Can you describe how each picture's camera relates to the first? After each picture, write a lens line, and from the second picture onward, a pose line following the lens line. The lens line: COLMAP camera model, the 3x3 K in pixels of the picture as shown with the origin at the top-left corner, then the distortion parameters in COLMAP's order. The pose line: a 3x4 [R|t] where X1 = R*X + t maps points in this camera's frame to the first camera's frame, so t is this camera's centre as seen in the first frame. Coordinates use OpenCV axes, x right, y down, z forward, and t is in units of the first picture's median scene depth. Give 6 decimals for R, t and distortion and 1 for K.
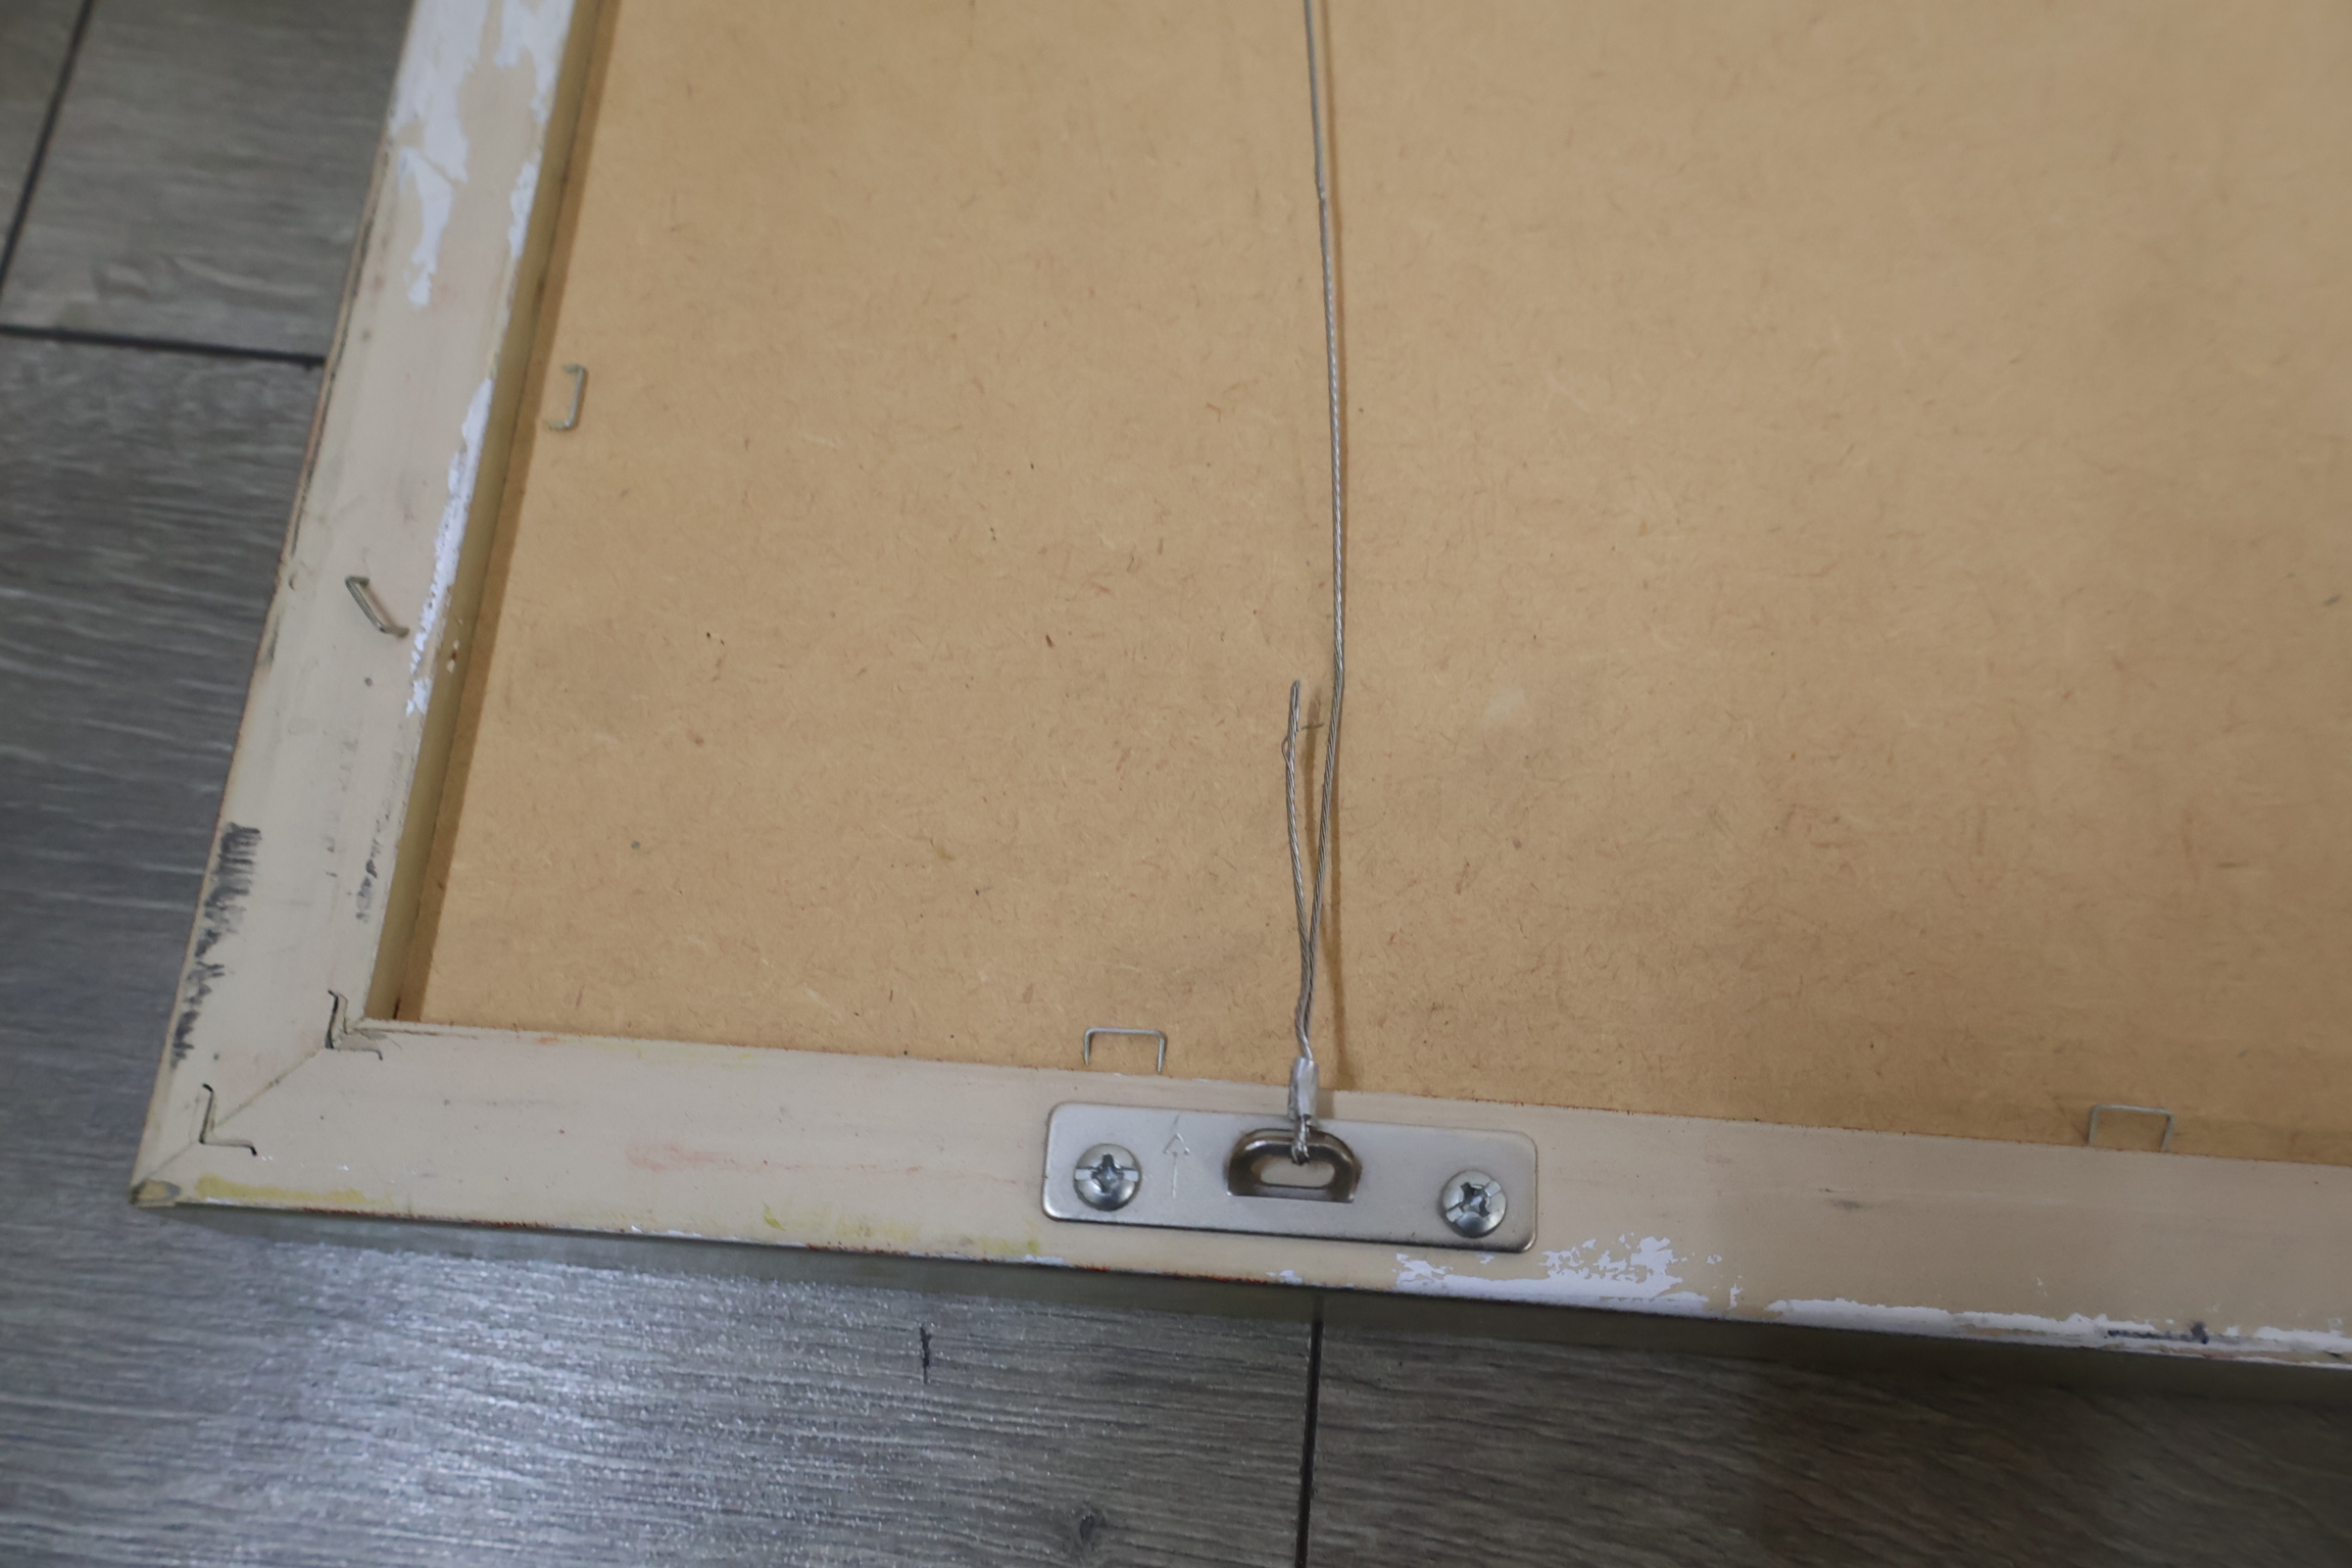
lens RADIAL K [[2084.2, 0, 1176.0], [0, 2084.2, 784.0], [0, 0, 1]] dist [0.019265, -0.009748]
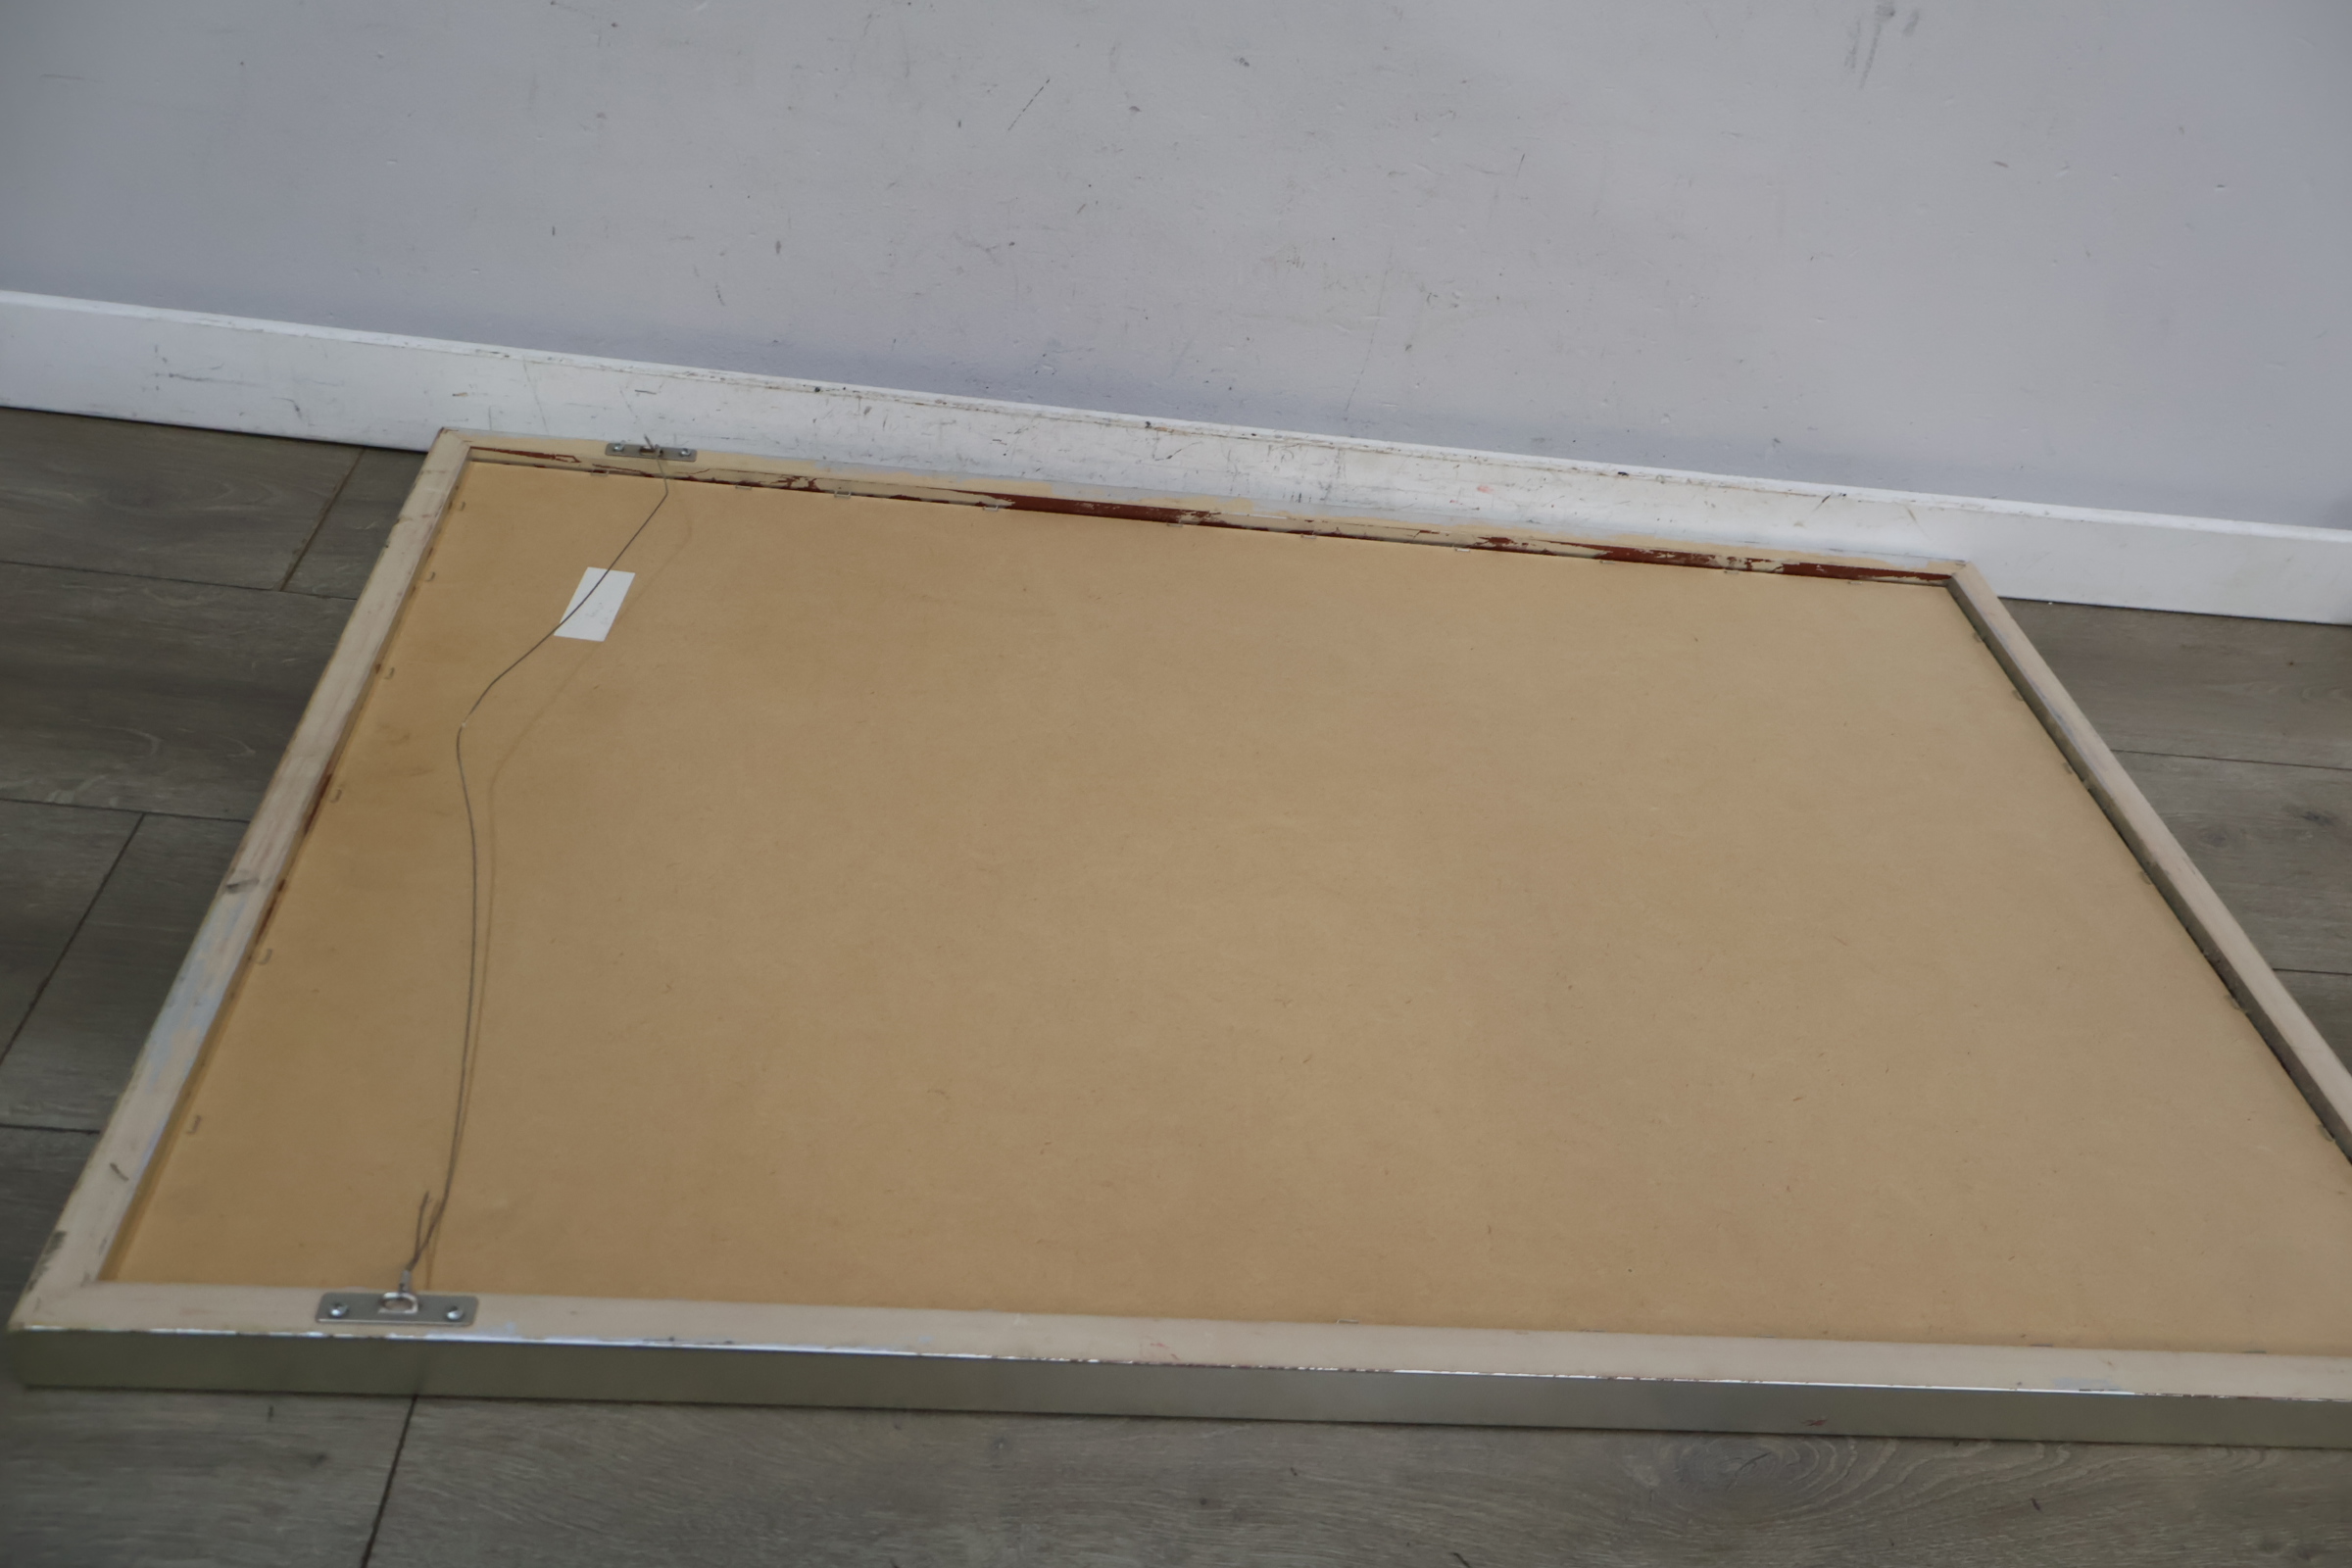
lens RADIAL K [[2084.2, 0, 1176.0], [0, 2084.2, 784.0], [0, 0, 1]] dist [0.019265, -0.009748]
pose [[0.981504, 0.027630, 0.189439, 0.541935], [0.083622, 0.828266, -0.554061, 1.264337], [-0.172214, 0.559654, 0.810635, -2.069764]]
